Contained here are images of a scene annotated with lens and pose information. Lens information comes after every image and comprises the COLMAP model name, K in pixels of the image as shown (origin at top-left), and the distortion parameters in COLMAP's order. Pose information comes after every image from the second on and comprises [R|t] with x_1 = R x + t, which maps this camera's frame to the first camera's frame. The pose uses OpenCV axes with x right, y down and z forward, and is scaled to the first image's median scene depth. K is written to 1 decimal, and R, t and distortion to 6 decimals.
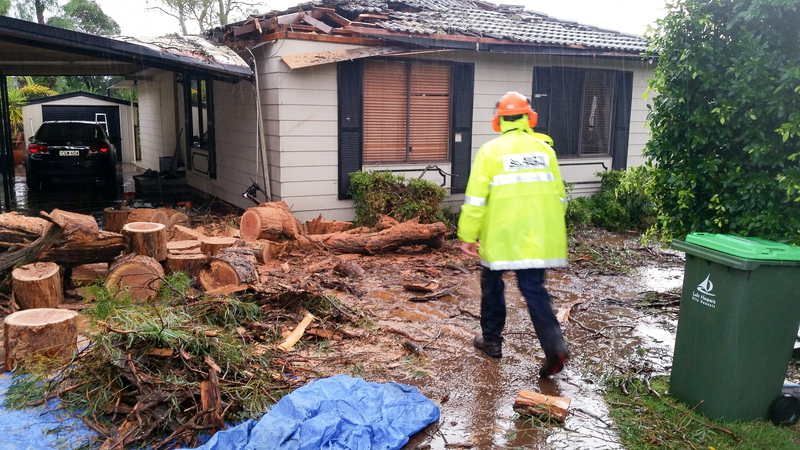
lens RADIAL K [[650.2, 0, 400.0], [0, 650.2, 225.0], [0, 0, 1]] dist [0.188365, -0.381346]
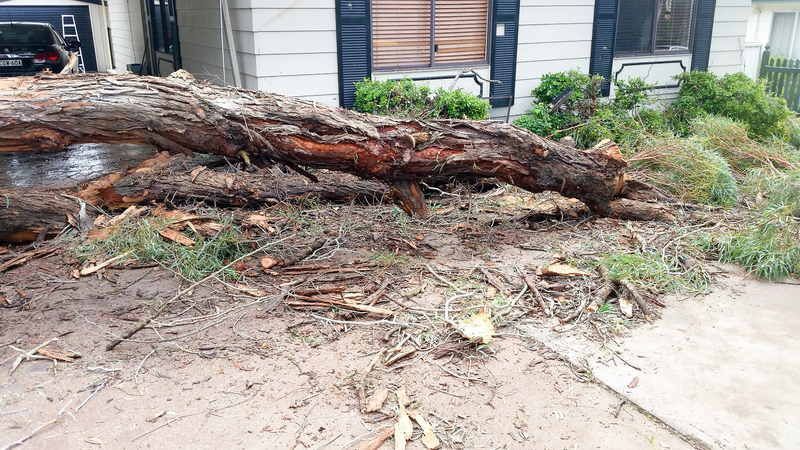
lens RADIAL K [[647.0, 0, 400.0], [0, 647.0, 225.0], [0, 0, 1]] dist [0.171921, -0.365926]
pose [[0.999768, -0.018024, -0.011775, -0.020698], [0.019549, 0.989131, 0.145734, -0.029289], [0.009020, -0.145930, 0.989254, 0.259658]]
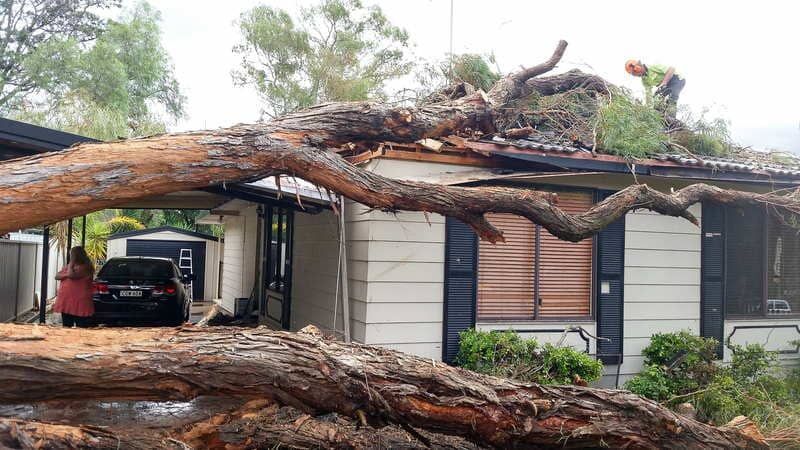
lens RADIAL K [[647.0, 0, 400.0], [0, 647.0, 225.0], [0, 0, 1]] dist [0.171921, -0.365926]
pose [[0.991485, 0.011366, -0.129726, -0.049324], [-0.037874, 0.978290, -0.203753, -0.047875], [0.124594, 0.206931, 0.970390, 0.263062]]
